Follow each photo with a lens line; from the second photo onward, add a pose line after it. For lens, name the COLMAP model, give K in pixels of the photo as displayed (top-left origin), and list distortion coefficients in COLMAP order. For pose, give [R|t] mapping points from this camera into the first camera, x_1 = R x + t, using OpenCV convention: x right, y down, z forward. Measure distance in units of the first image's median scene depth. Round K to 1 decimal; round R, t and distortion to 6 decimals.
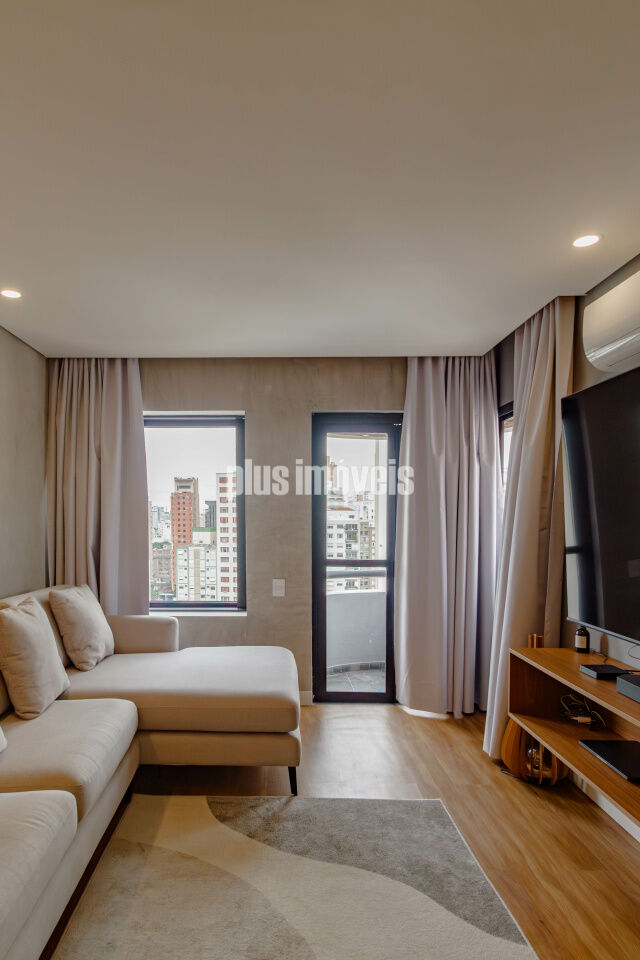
lens RADIAL K [[579.4, 0, 265.4], [0, 579.4, 531.6], [0, 0, 1]] dist [0.006341, -0.004400]
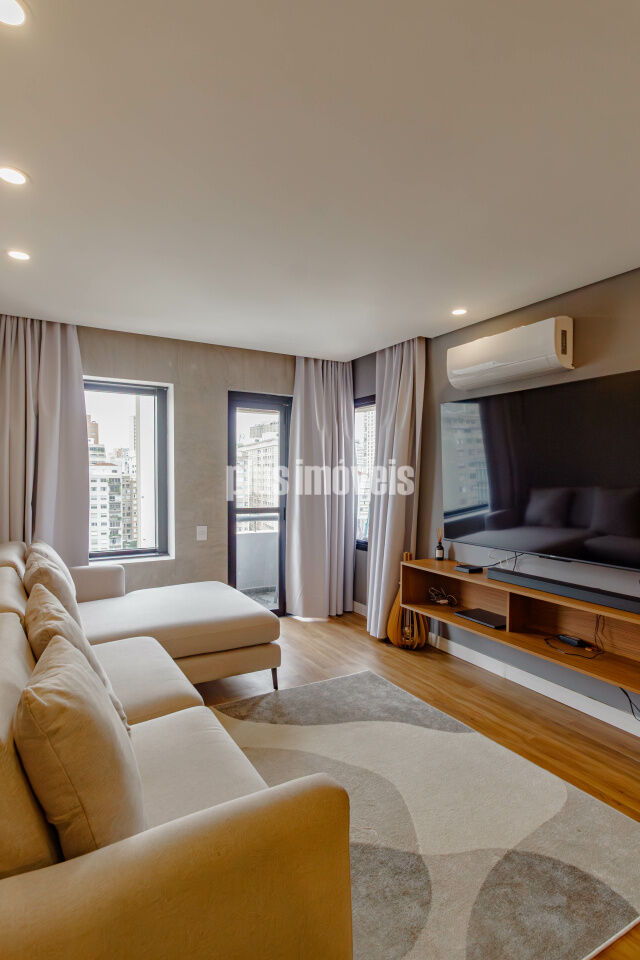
lens RADIAL K [[490.2, 0, 316.0], [0, 490.2, 476.1], [0, 0, 1]] dist [0.006056, 0.001240]
pose [[0.859519, 0.001904, 0.511100, -0.304422], [0.006800, 0.999862, -0.015160, -0.004446], [-0.511059, 0.016506, 0.859387, 0.001528]]
